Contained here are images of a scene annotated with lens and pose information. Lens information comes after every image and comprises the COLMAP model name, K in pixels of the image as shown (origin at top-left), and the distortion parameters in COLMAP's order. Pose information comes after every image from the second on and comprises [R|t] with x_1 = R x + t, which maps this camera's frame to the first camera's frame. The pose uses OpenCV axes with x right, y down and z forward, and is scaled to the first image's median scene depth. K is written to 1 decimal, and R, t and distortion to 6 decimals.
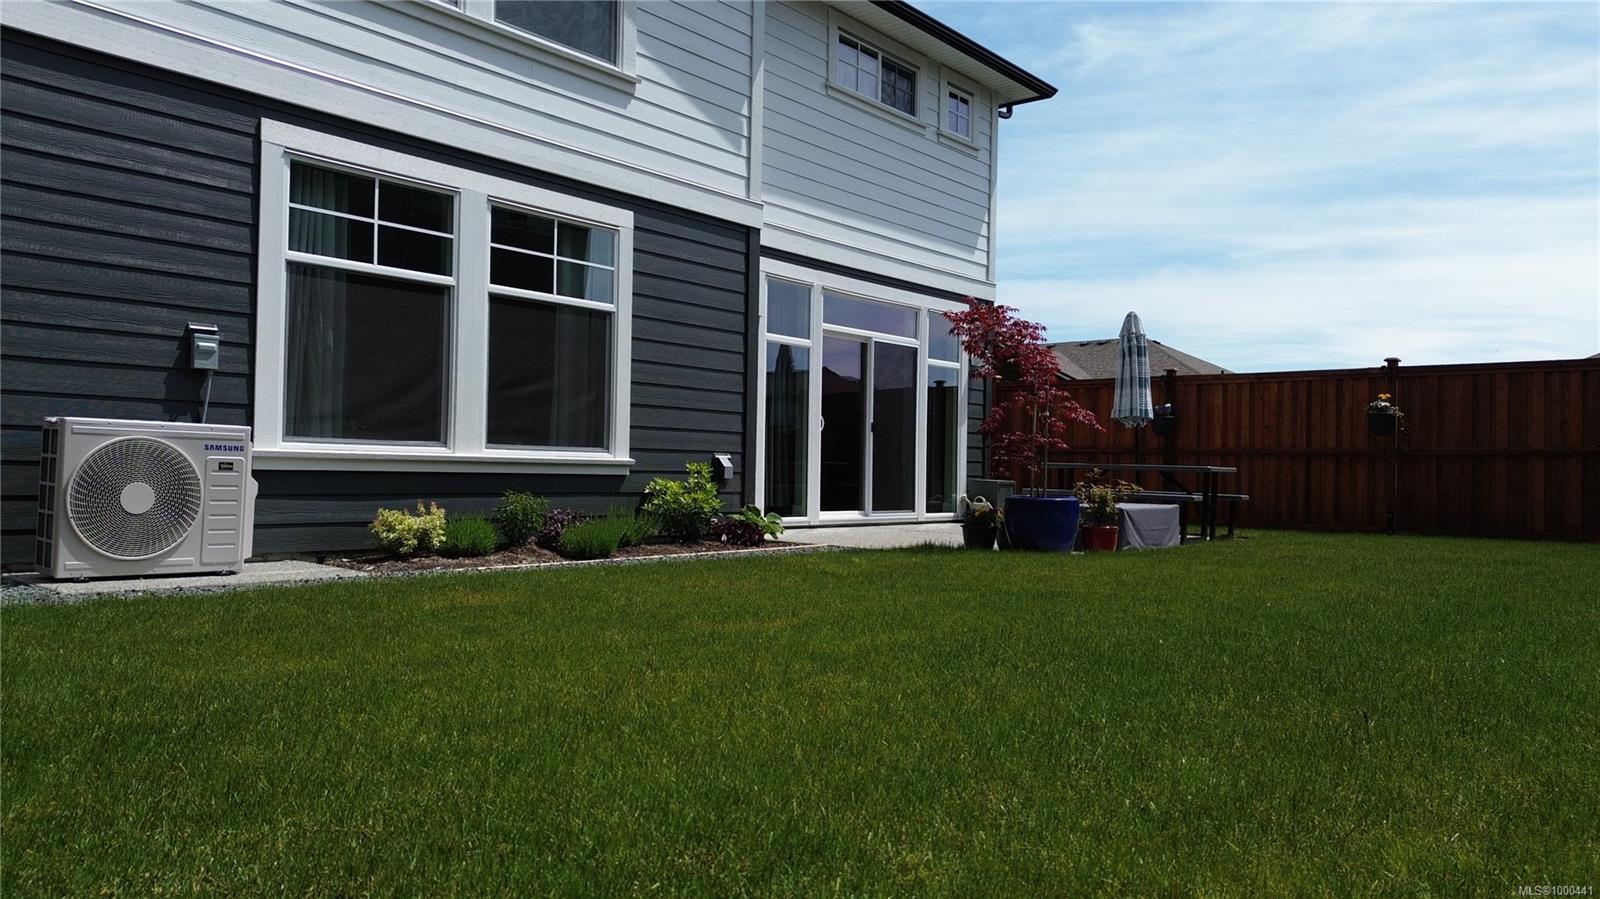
lens RADIAL K [[1088.8, 0, 776.8], [0, 1088.8, 456.5], [0, 0, 1]] dist [0.056381, -0.071358]
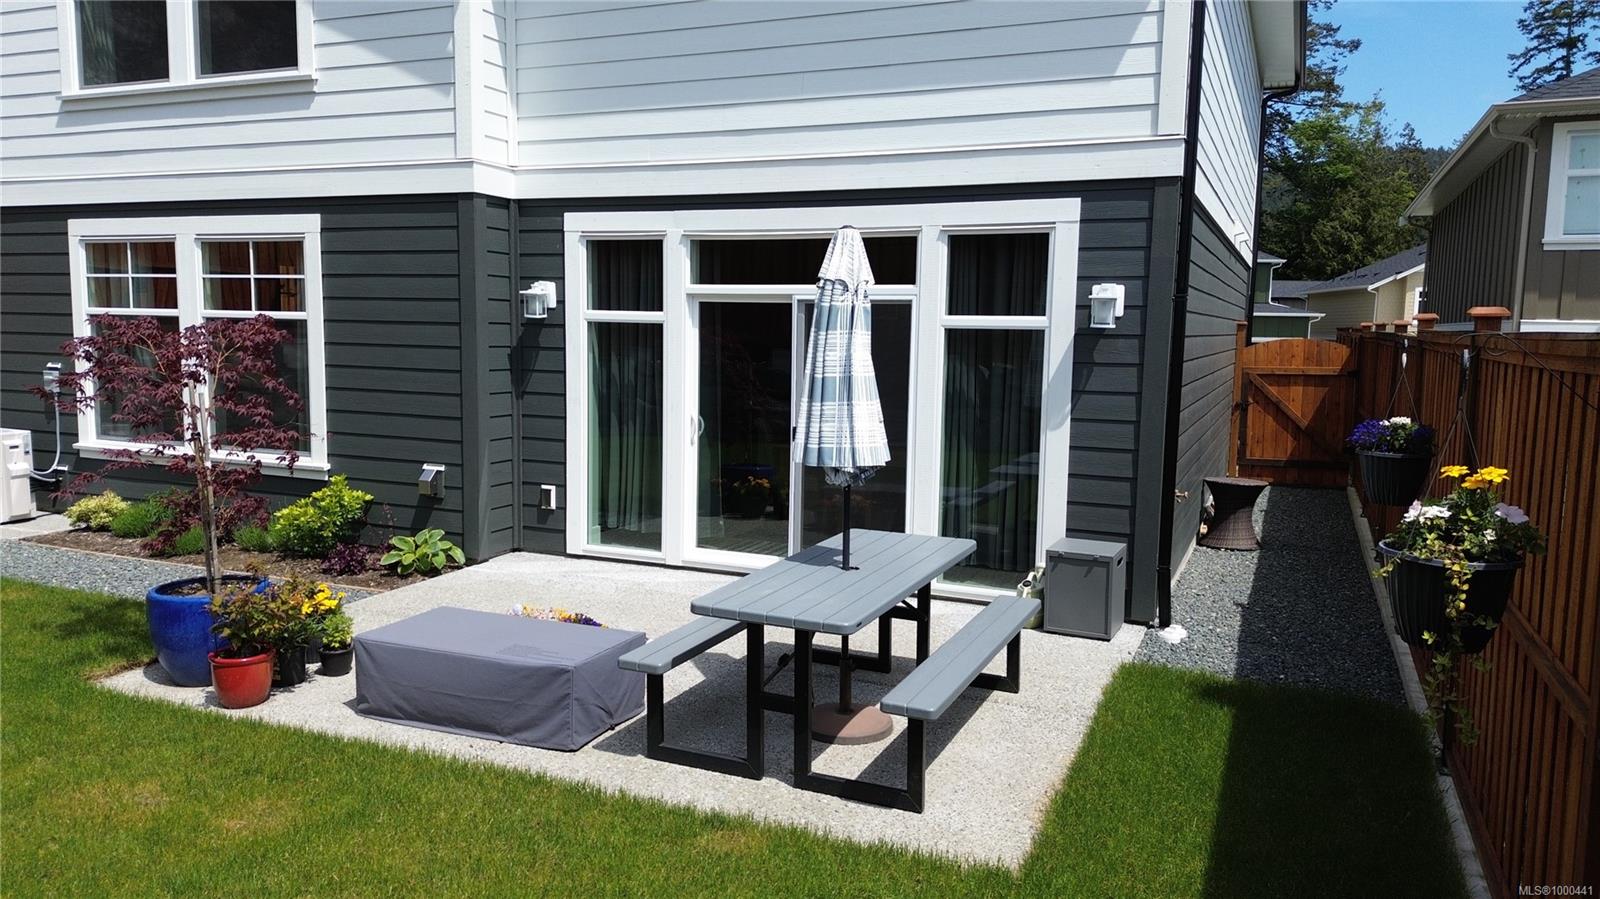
lens RADIAL K [[1135.2, 0, 800.0], [0, 1135.2, 449.5], [0, 0, 1]] dist [0.075988, -0.077788]
pose [[0.309495, 0.085940, -0.947010, 0.997269], [-0.001399, 0.995948, 0.089924, -0.107184], [0.950900, -0.026506, 0.308361, 1.087993]]
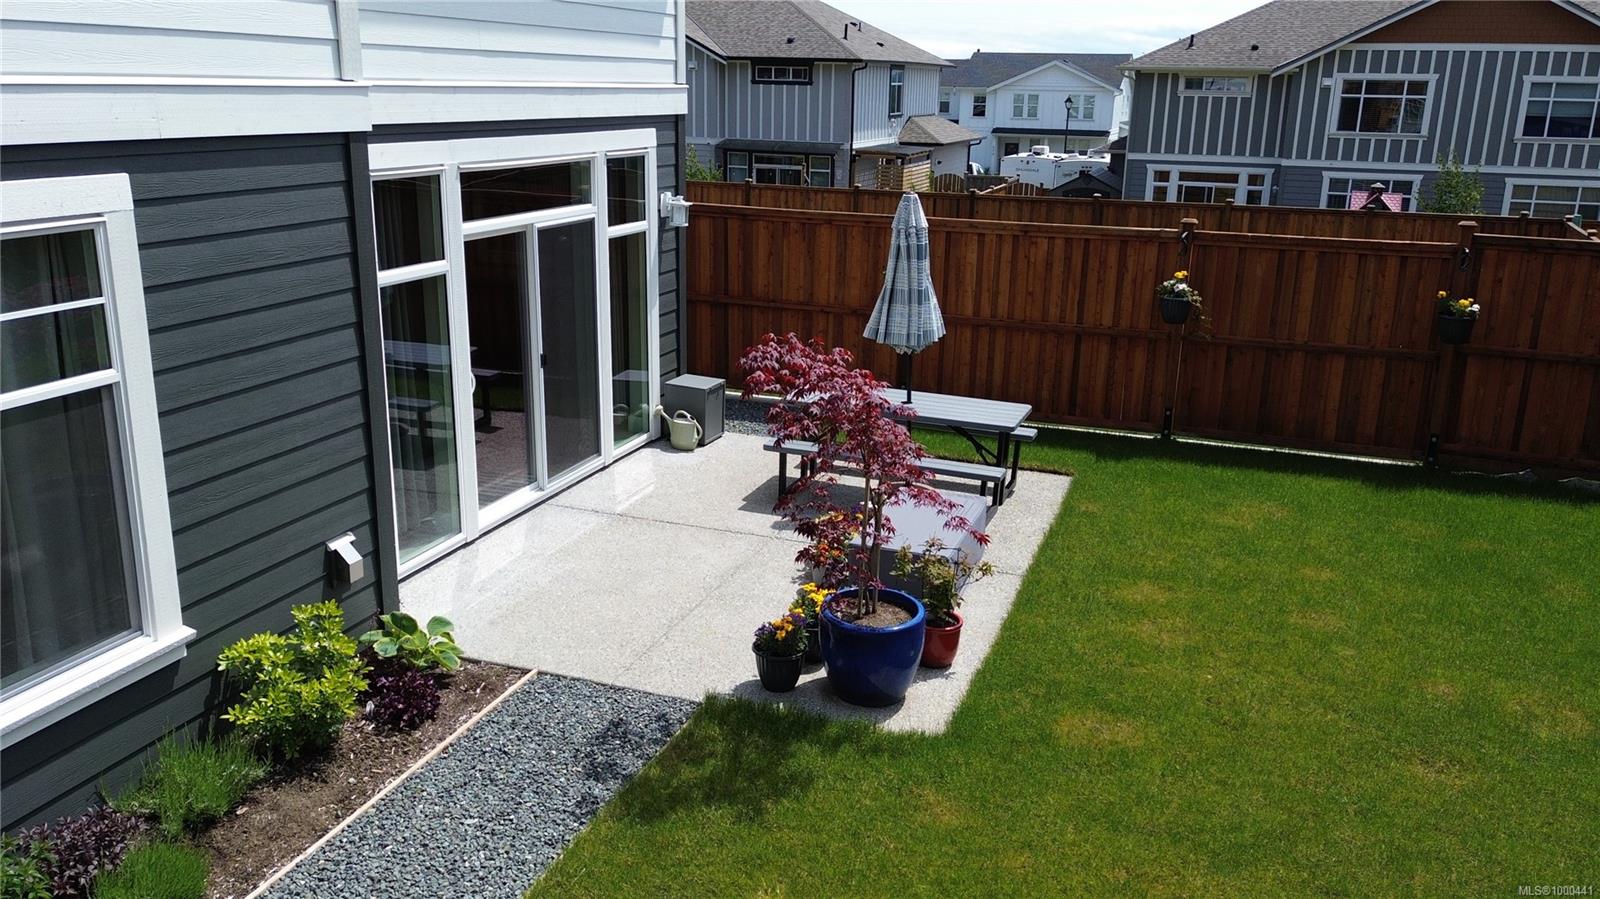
lens RADIAL K [[1286.6, 0, 800.0], [0, 1286.6, 449.5], [0, 0, 1]] dist [0.111068, -0.142475]
pose [[0.926668, -0.104484, 0.361067, -0.076498], [-0.005680, 0.956588, 0.291390, -0.280109], [-0.375838, -0.272072, 0.885846, 0.318016]]
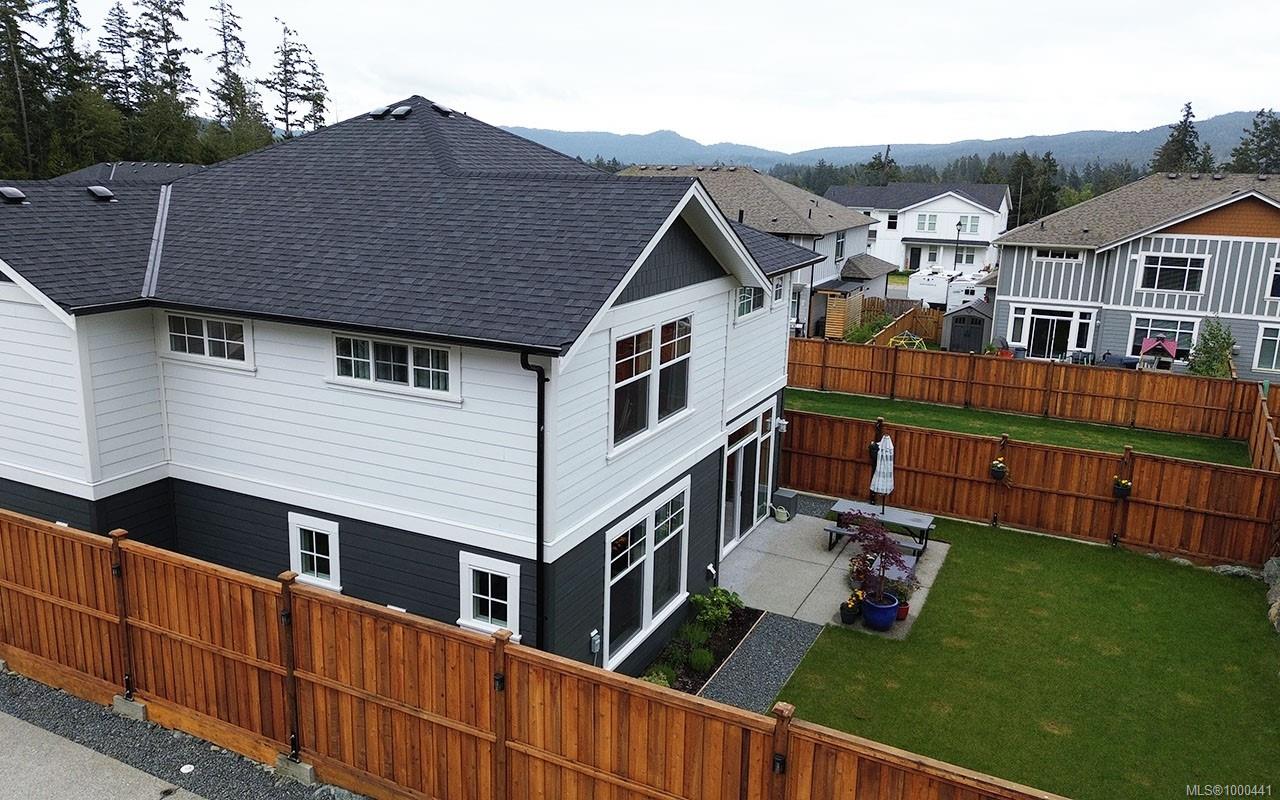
lens RADIAL K [[995.1, 0, 562.4], [0, 995.1, 398.1], [0, 0, 1]] dist [0.036096, -0.009414]
pose [[0.977603, -0.059955, 0.201738, -0.703688], [0.007737, 0.968153, 0.250239, -0.800765], [-0.210317, -0.243074, 0.946933, -0.594282]]
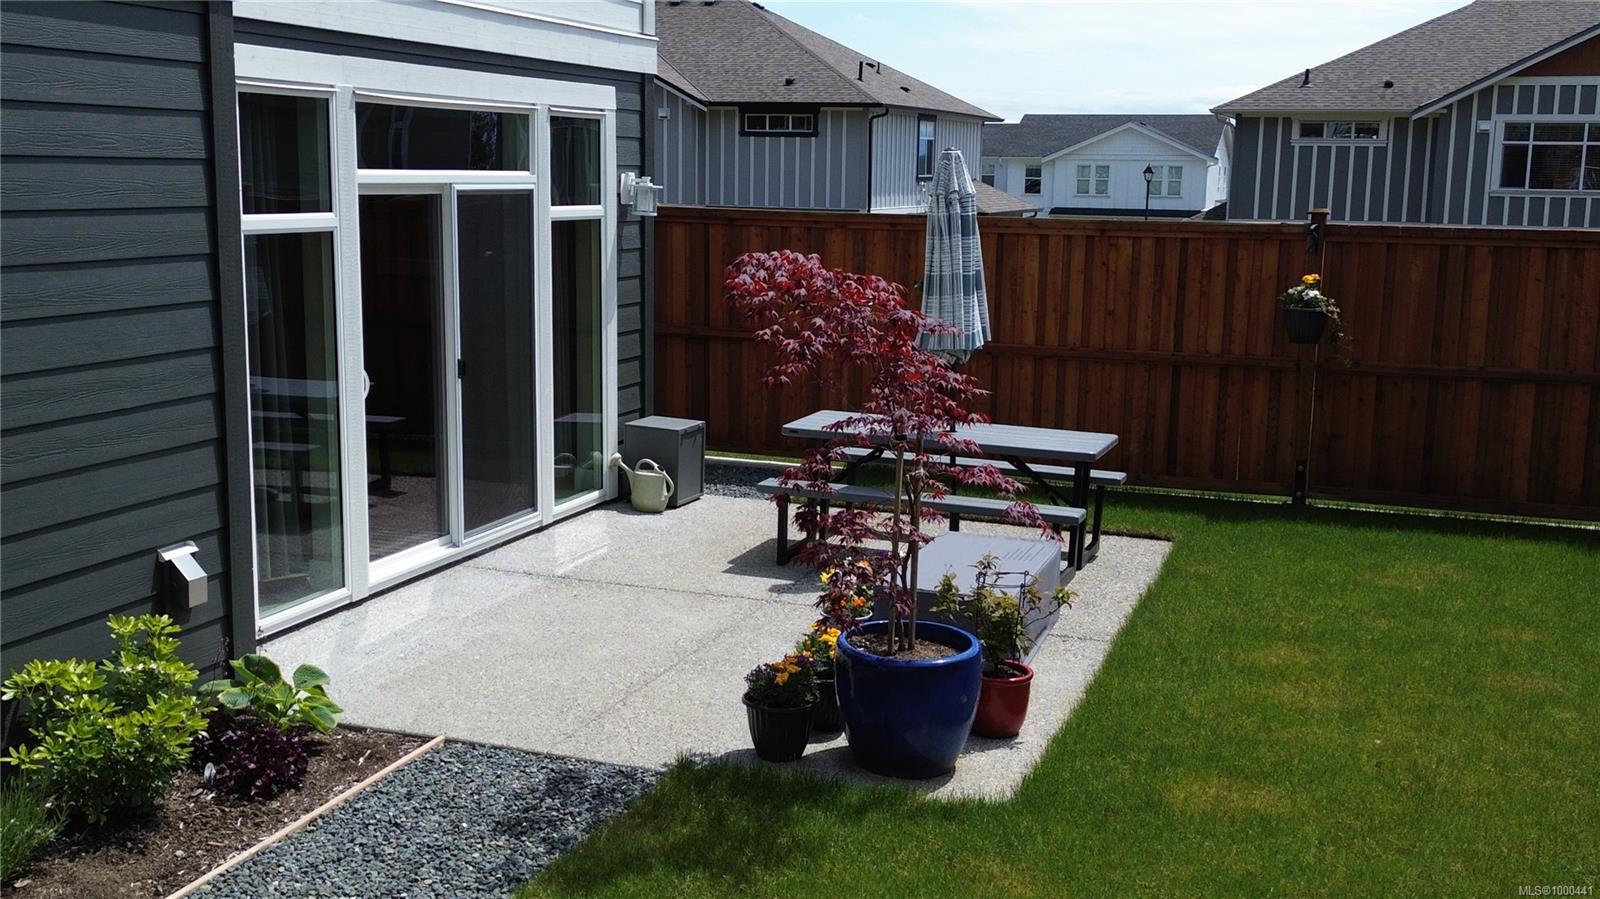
lens RADIAL K [[1700.7, 0, 800.0], [0, 1700.7, 449.5], [0, 0, 1]] dist [0.126945, -0.199912]
pose [[0.926949, -0.066163, 0.369307, -0.078724], [-0.002327, 0.983295, 0.182002, -0.180443], [-0.375179, -0.169566, 0.911311, 0.317375]]
